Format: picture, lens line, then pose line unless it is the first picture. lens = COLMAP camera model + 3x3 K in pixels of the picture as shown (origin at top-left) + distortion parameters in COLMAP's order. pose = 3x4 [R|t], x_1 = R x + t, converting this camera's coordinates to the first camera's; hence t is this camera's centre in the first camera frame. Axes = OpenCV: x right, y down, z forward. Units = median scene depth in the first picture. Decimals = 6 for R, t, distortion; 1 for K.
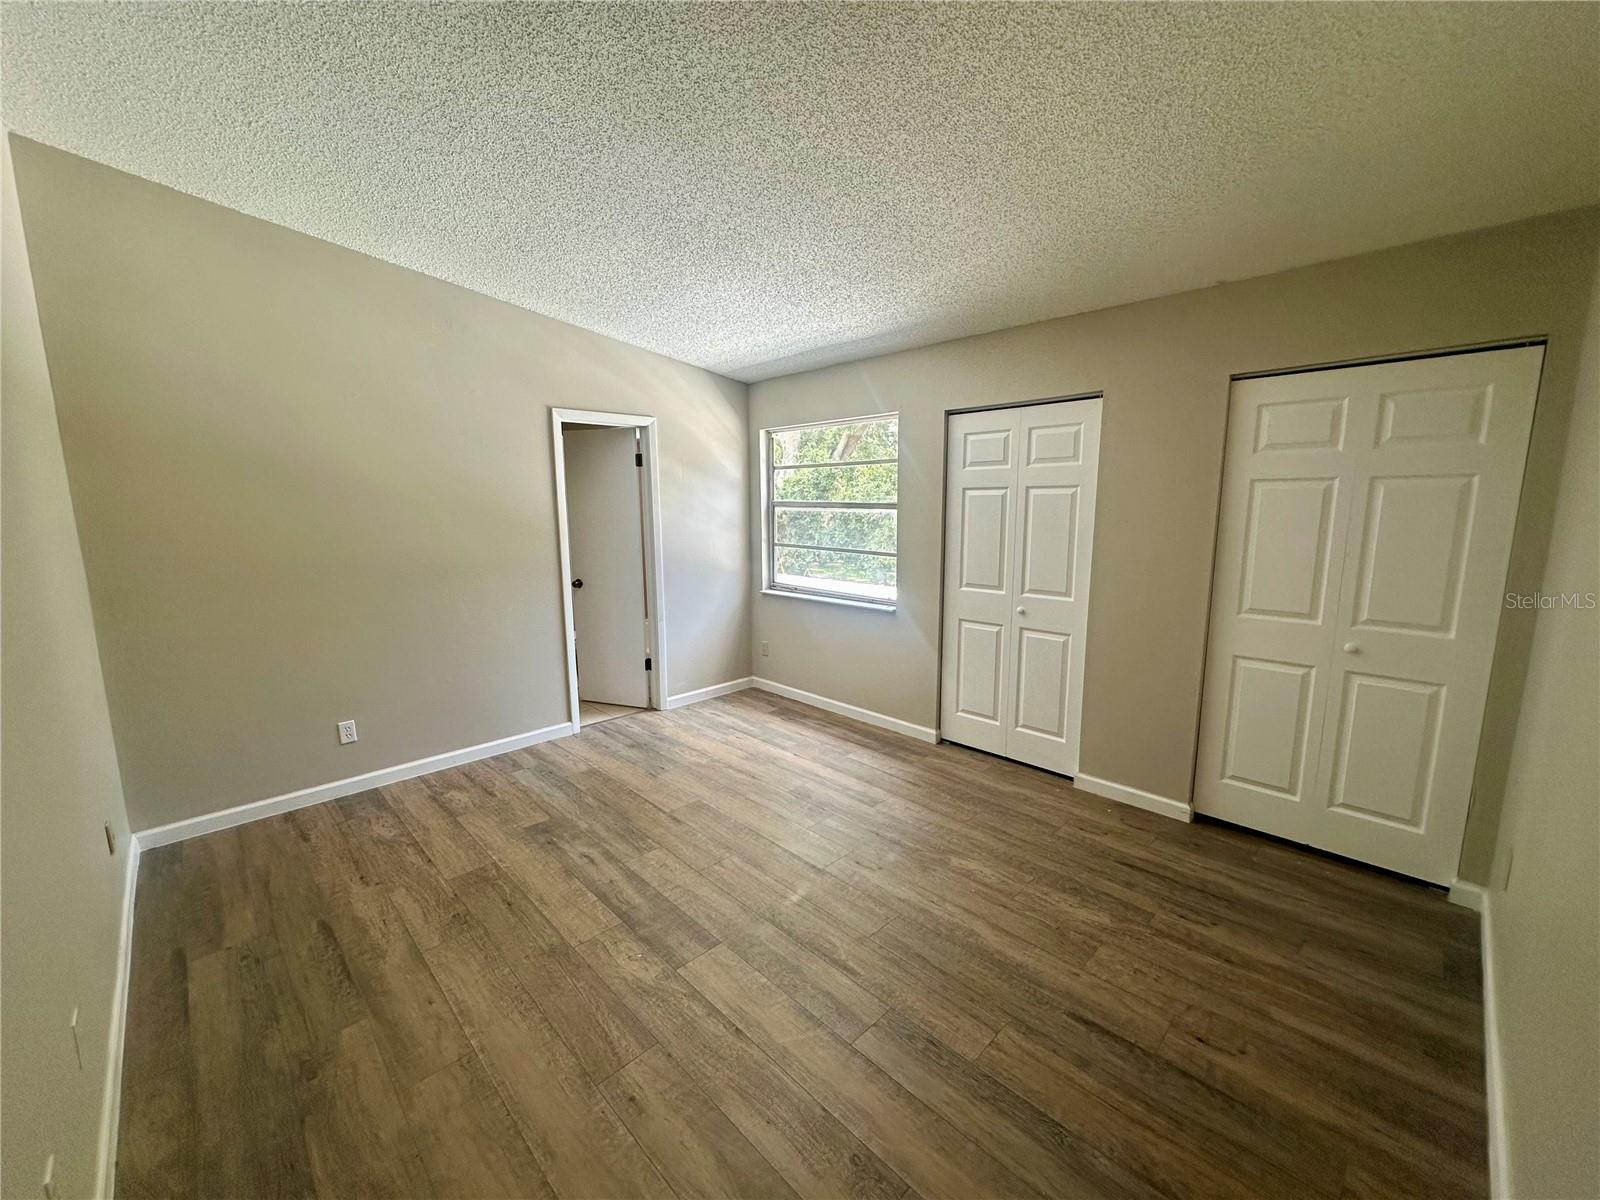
lens RADIAL K [[638.2, 0, 801.1], [0, 638.2, 599.4], [0, 0, 1]] dist [-0.003810, 0.001008]
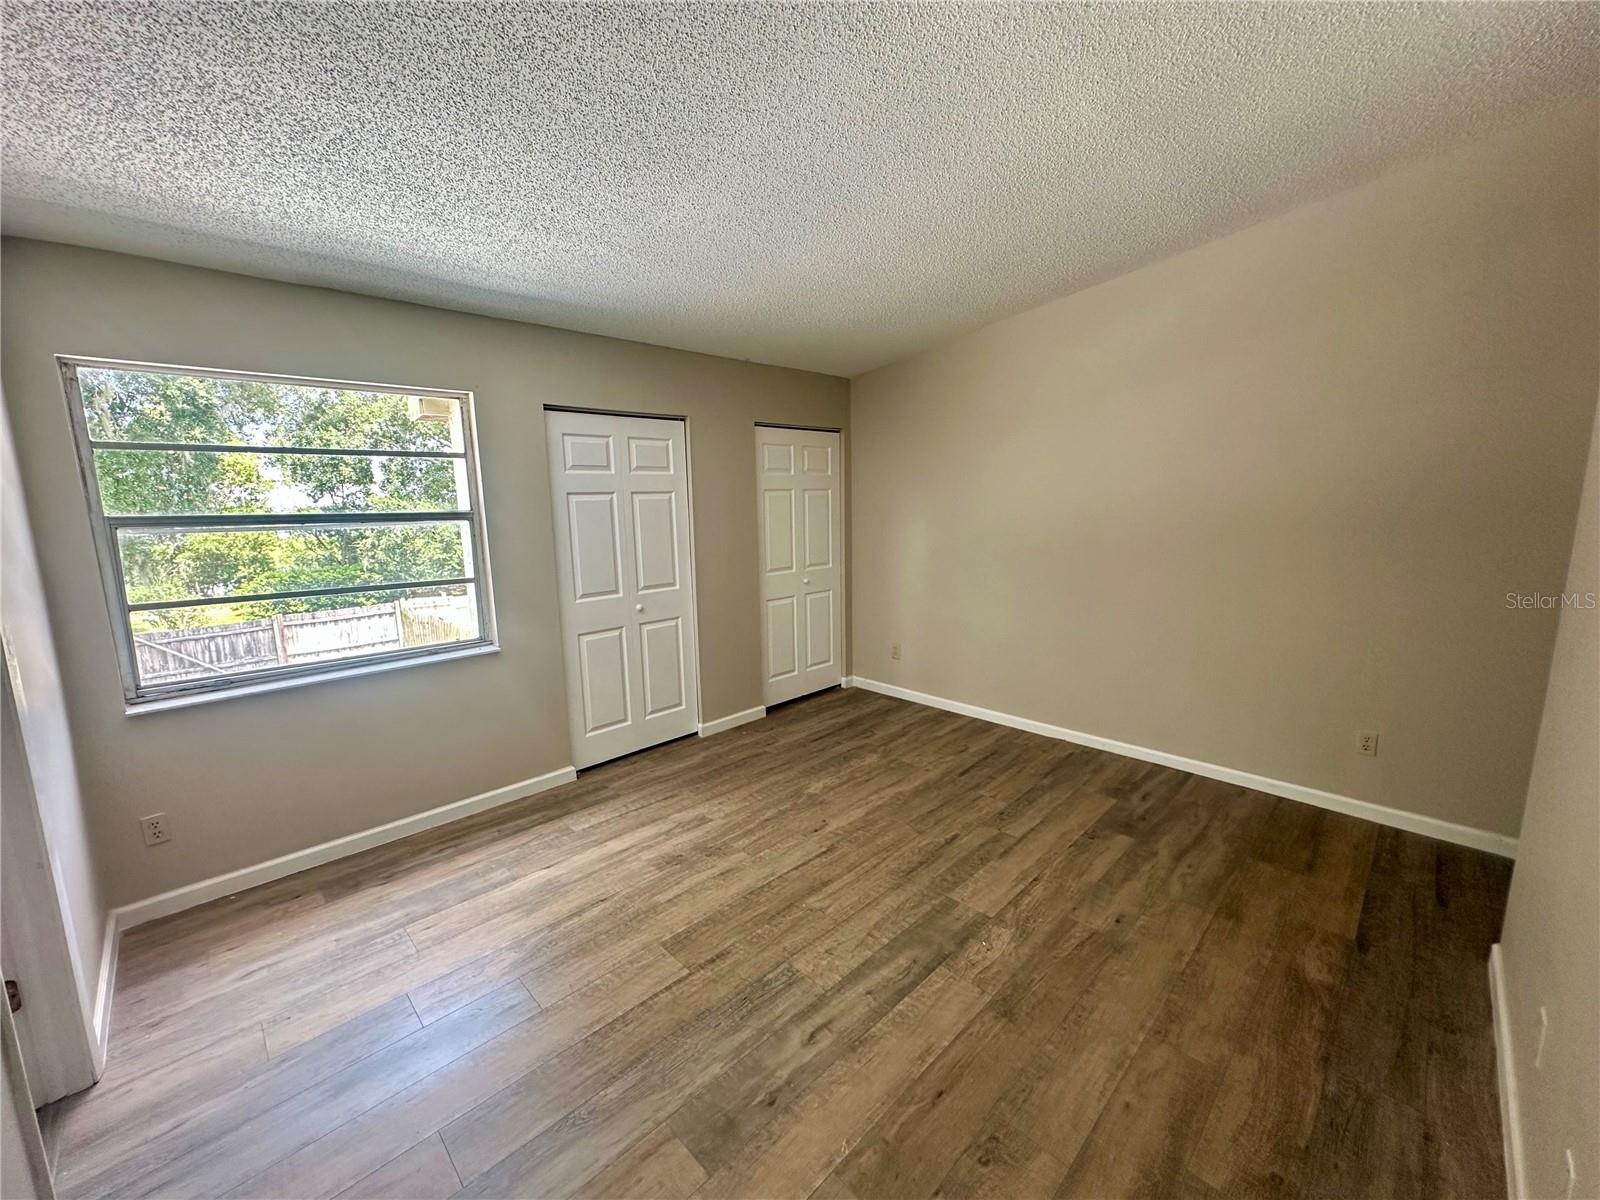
lens RADIAL K [[638.2, 0, 801.1], [0, 638.2, 599.4], [0, 0, 1]] dist [-0.003810, 0.001008]
pose [[-0.003570, -0.150975, 0.988531, -0.838459], [0.172189, 0.973680, 0.149329, -0.129109], [-0.985057, 0.170747, 0.022520, 0.832407]]
